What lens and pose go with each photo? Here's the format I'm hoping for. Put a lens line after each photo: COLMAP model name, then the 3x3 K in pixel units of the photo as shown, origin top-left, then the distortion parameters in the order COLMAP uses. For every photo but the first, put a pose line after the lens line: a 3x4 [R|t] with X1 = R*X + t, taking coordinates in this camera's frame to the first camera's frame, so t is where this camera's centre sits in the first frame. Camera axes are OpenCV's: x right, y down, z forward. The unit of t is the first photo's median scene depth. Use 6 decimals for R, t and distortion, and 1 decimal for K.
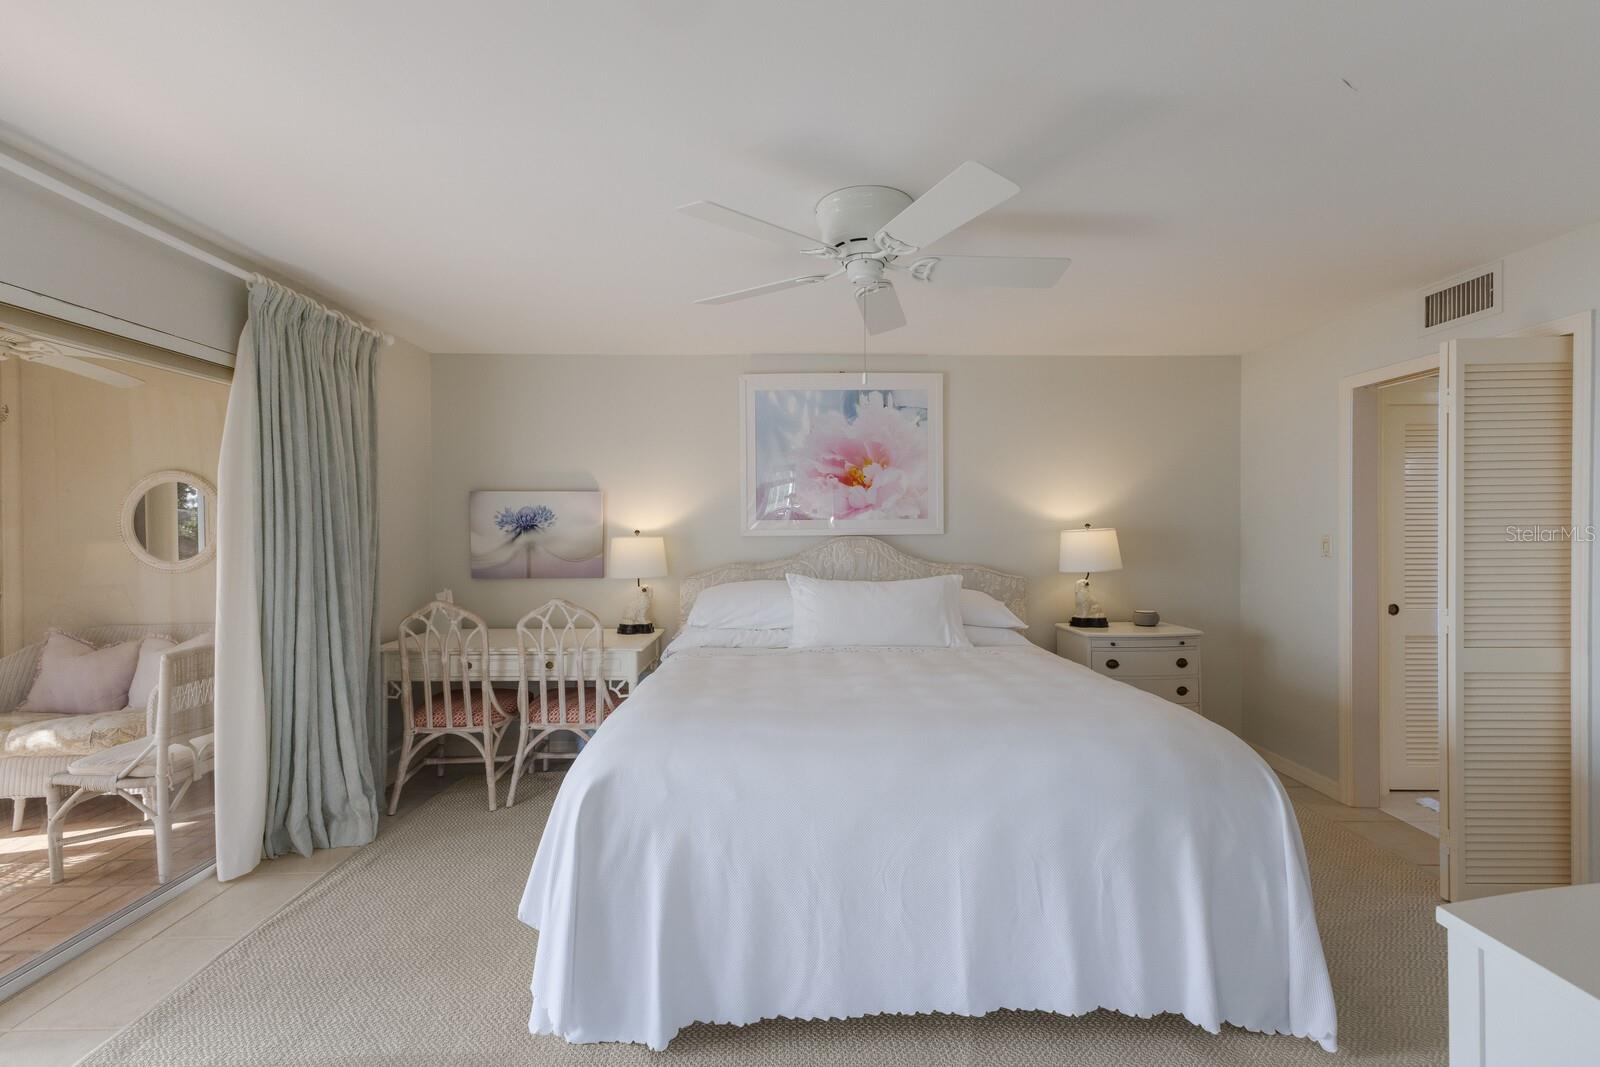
lens RADIAL K [[685.3, 0, 800.0], [0, 685.3, 533.5], [0, 0, 1]] dist [0.001485, 0.000094]
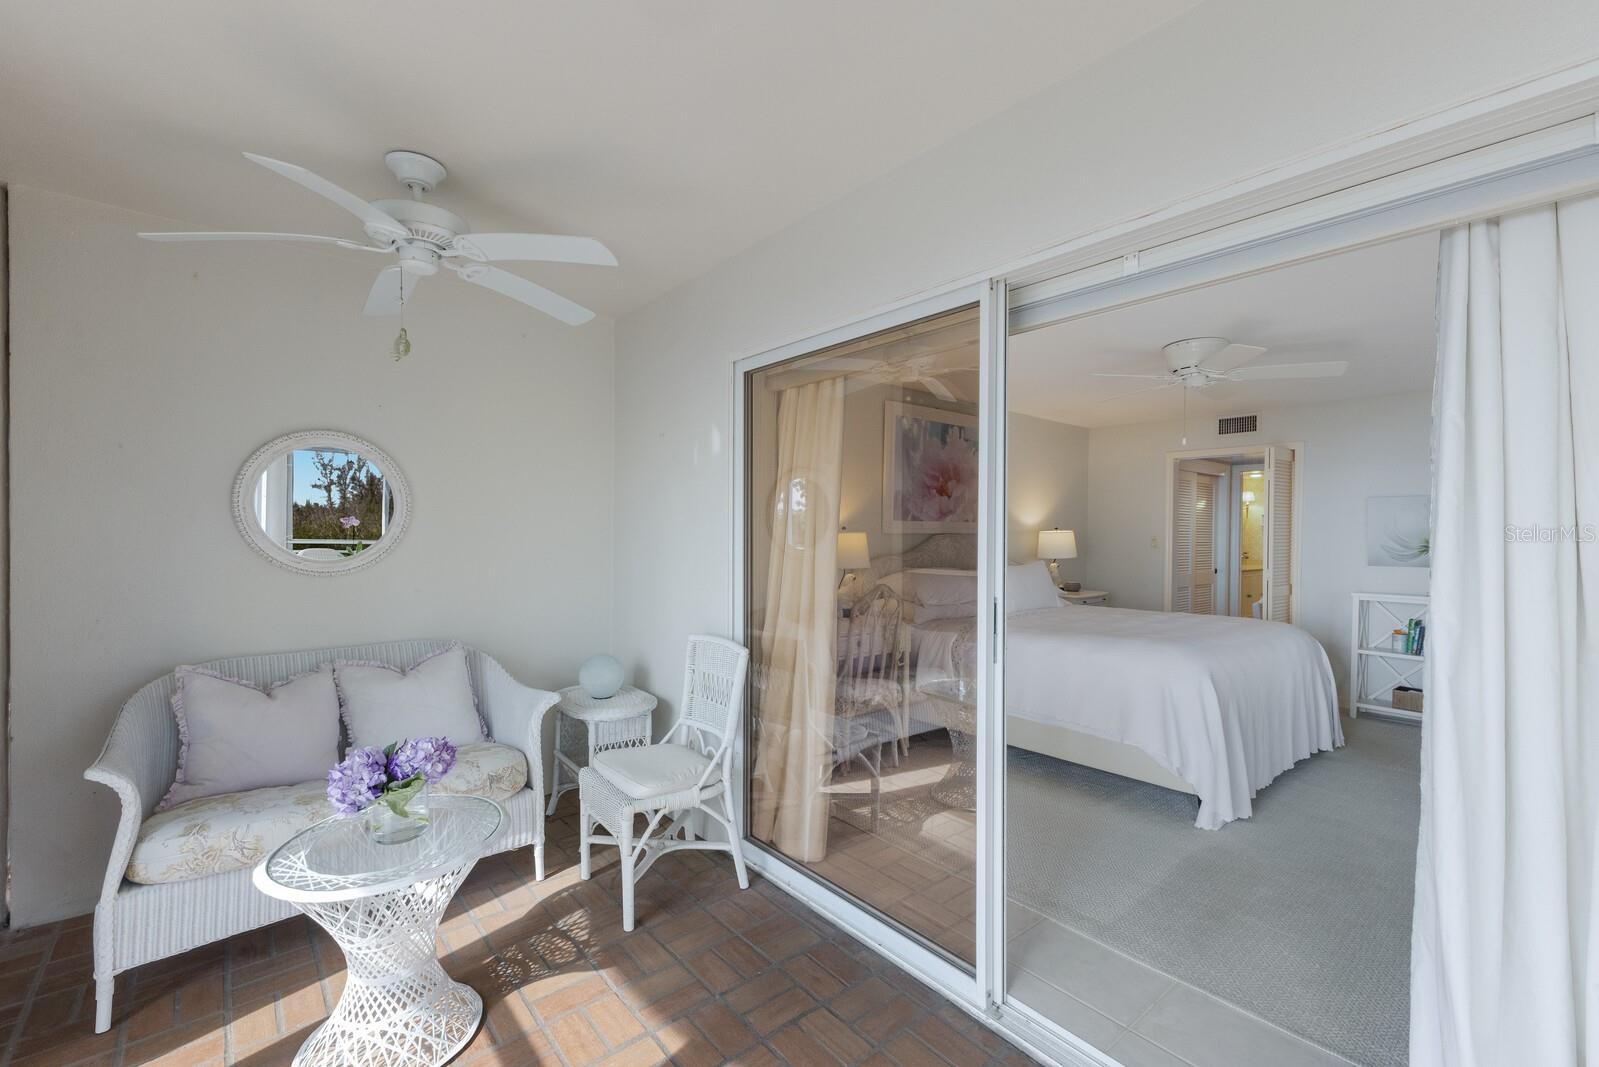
lens RADIAL K [[684.9, 0, 799.5], [0, 684.9, 533.5], [0, 0, 1]] dist [0.001485, 0.000094]
pose [[0.780630, 0.013564, 0.624846, -0.963479], [-0.012262, 0.999904, -0.006386, 0.014575], [-0.624873, -0.002677, 0.780722, 0.142986]]
